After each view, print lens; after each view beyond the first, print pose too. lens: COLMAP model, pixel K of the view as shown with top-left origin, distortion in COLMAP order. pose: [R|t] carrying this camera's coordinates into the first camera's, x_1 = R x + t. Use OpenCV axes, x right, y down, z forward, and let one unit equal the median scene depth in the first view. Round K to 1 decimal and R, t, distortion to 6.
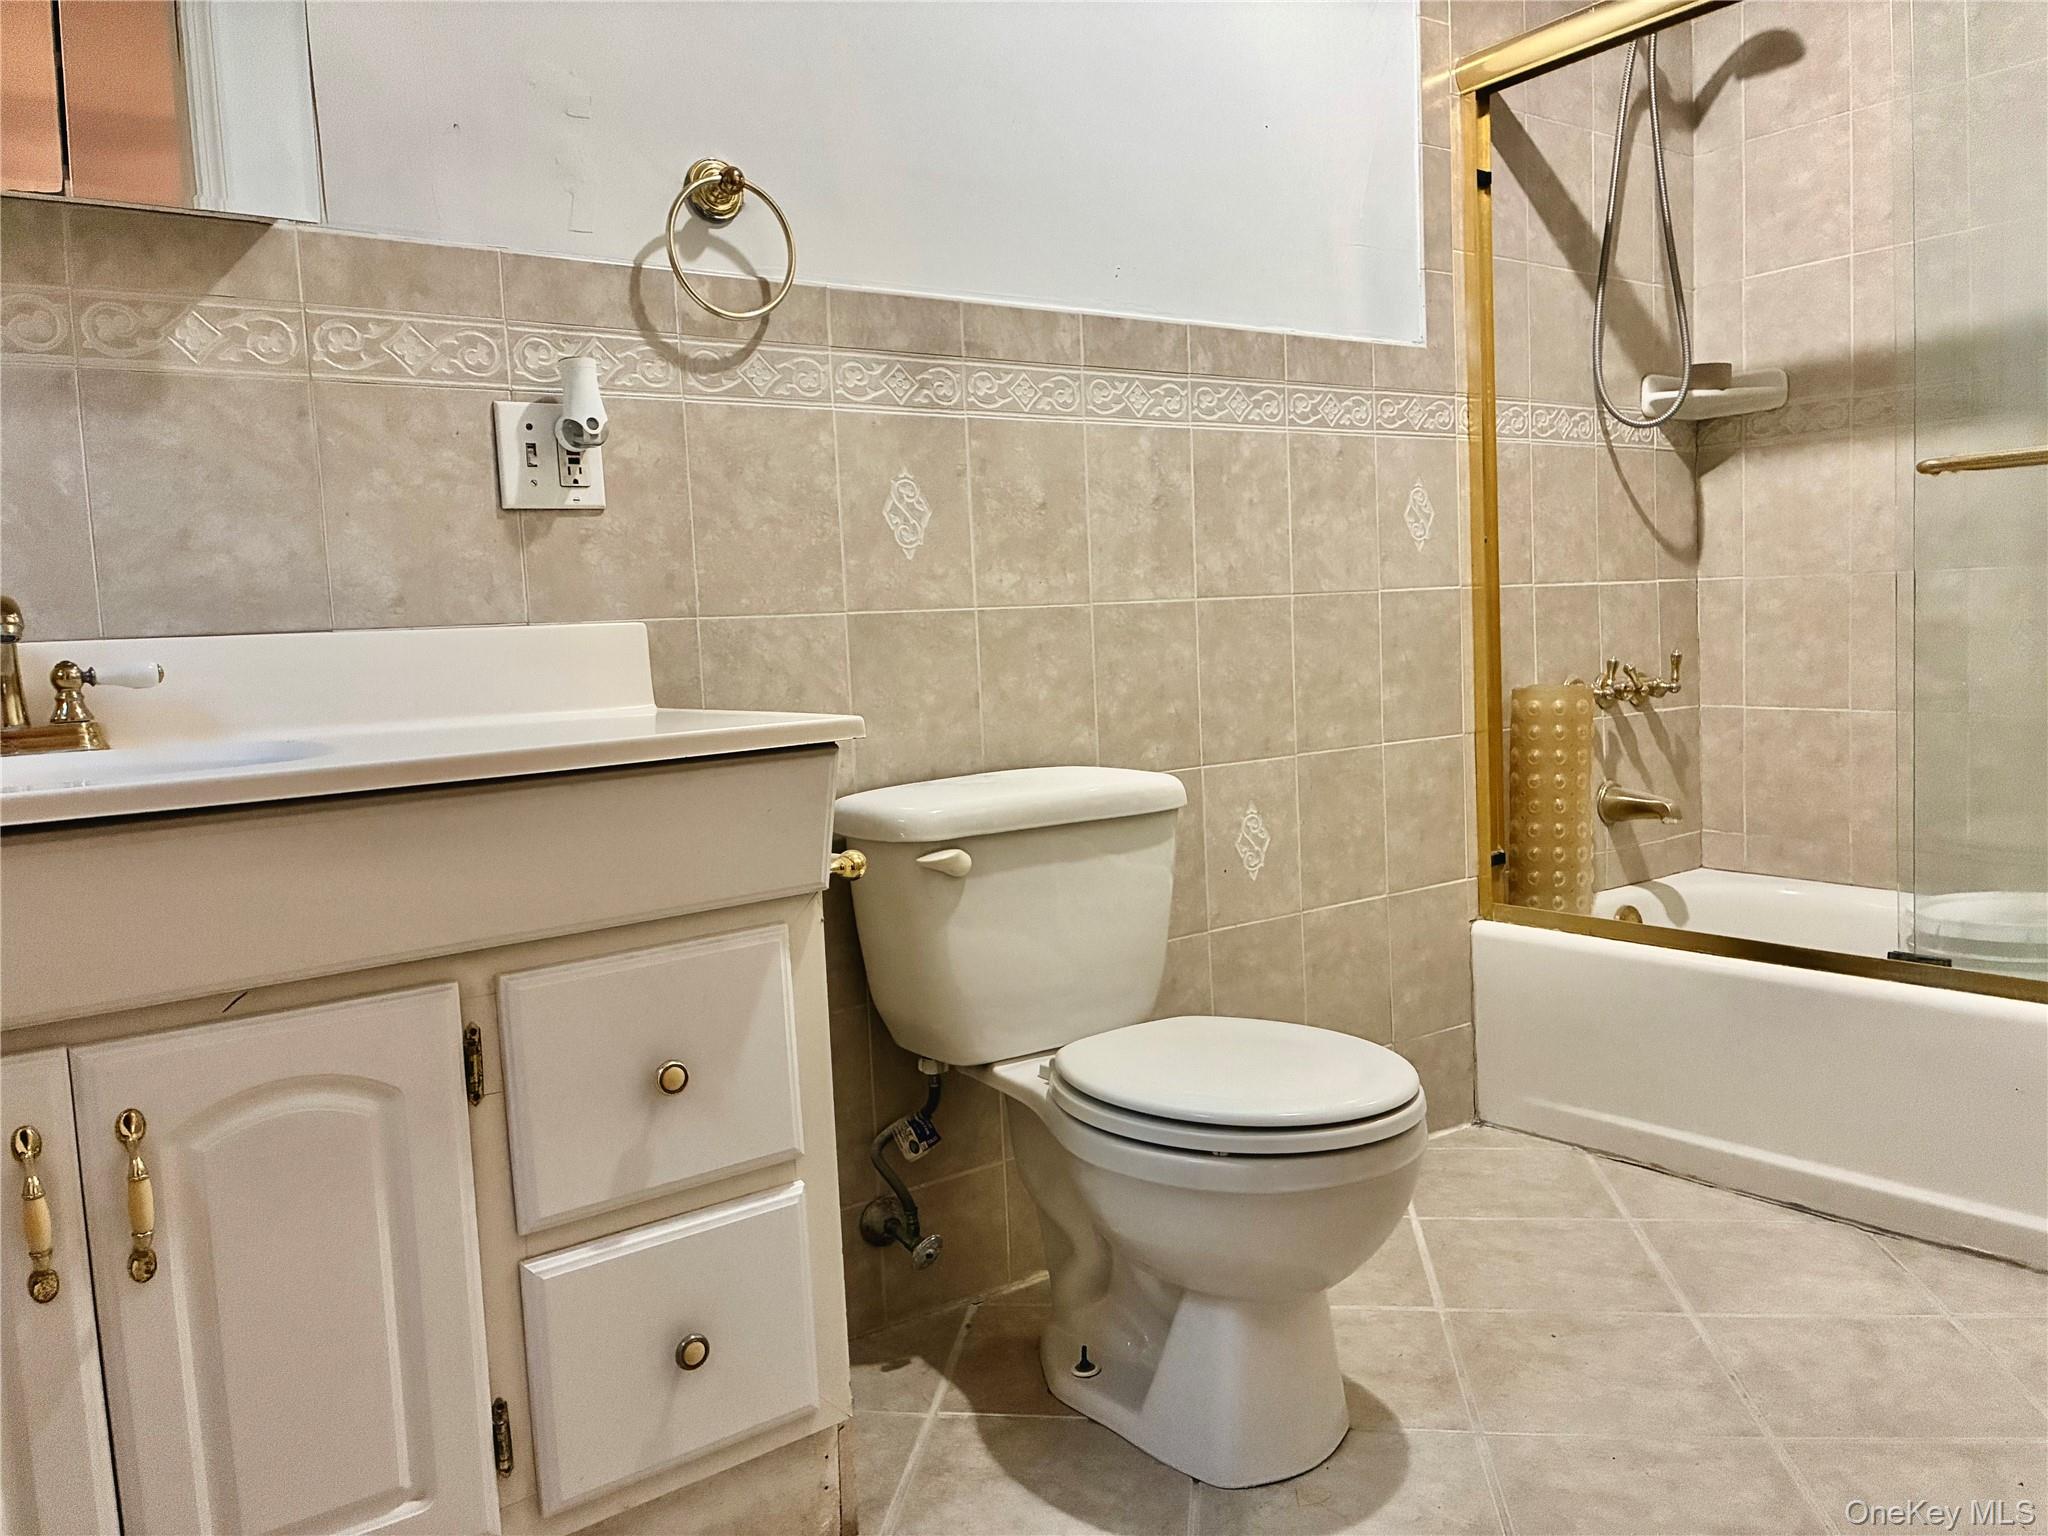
lens RADIAL K [[1543.2, 0, 1037.5], [0, 1543.2, 773.1], [0, 0, 1]] dist [-0.031360, 0.024278]
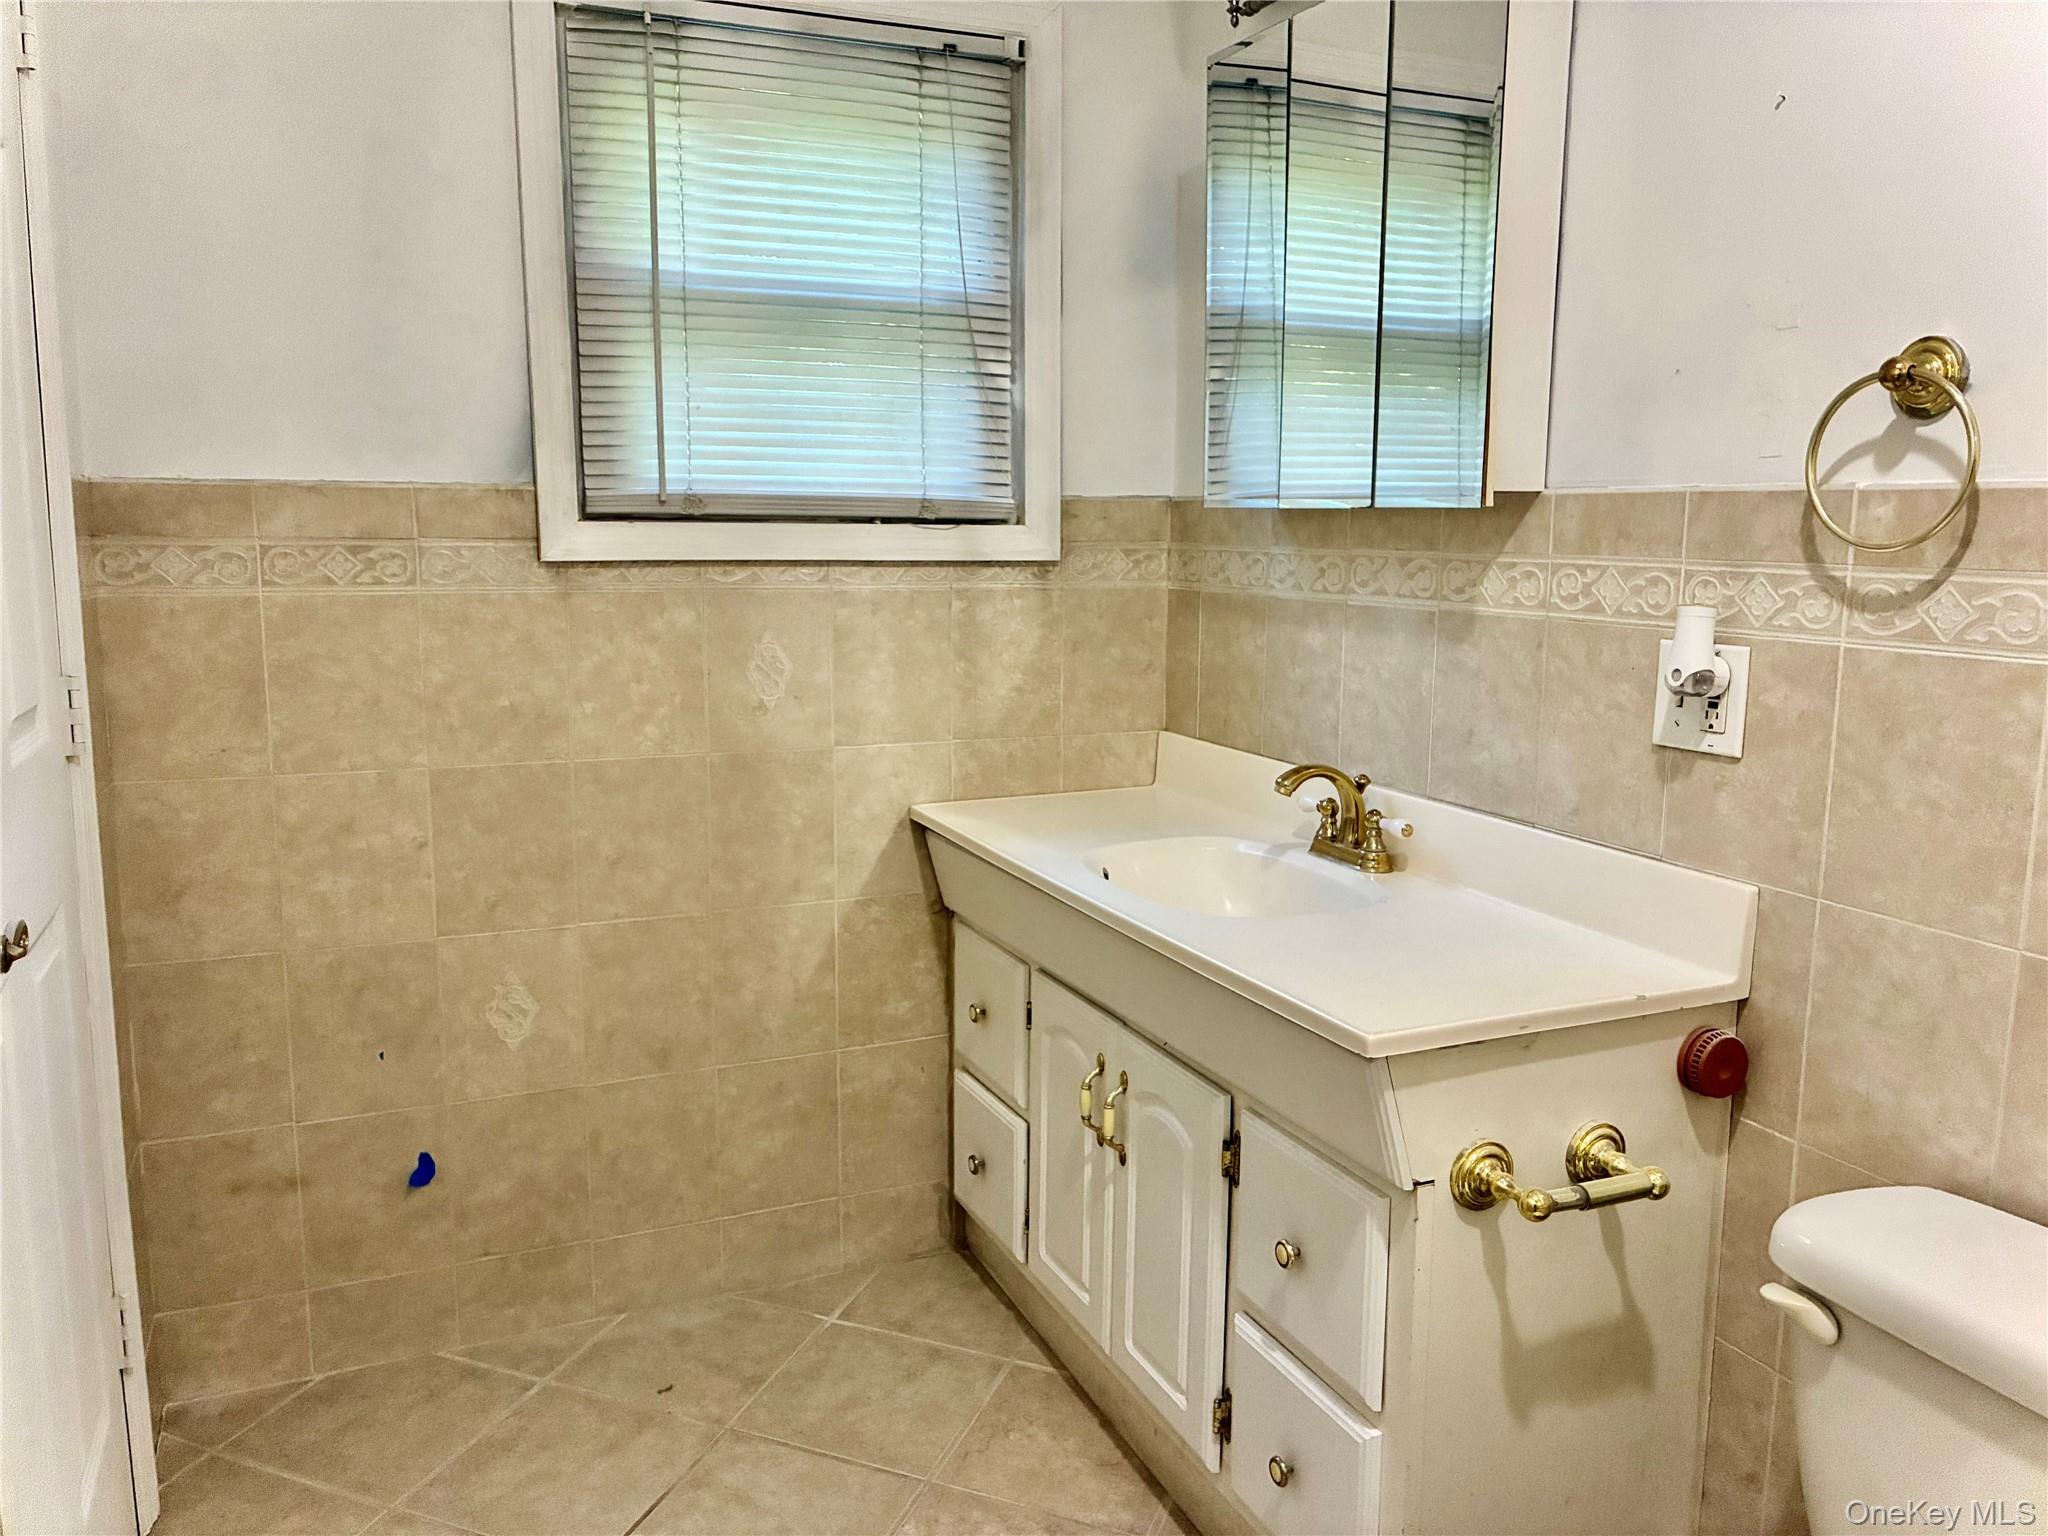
lens RADIAL K [[1543.2, 0, 1031.9], [0, 1543.2, 763.6], [0, 0, 1]] dist [-0.031360, 0.024278]
pose [[-0.245647, 0.194184, -0.949711, 0.705407], [-0.088292, 0.971176, 0.221410, -0.339571], [0.965330, 0.138241, -0.221421, 0.806976]]
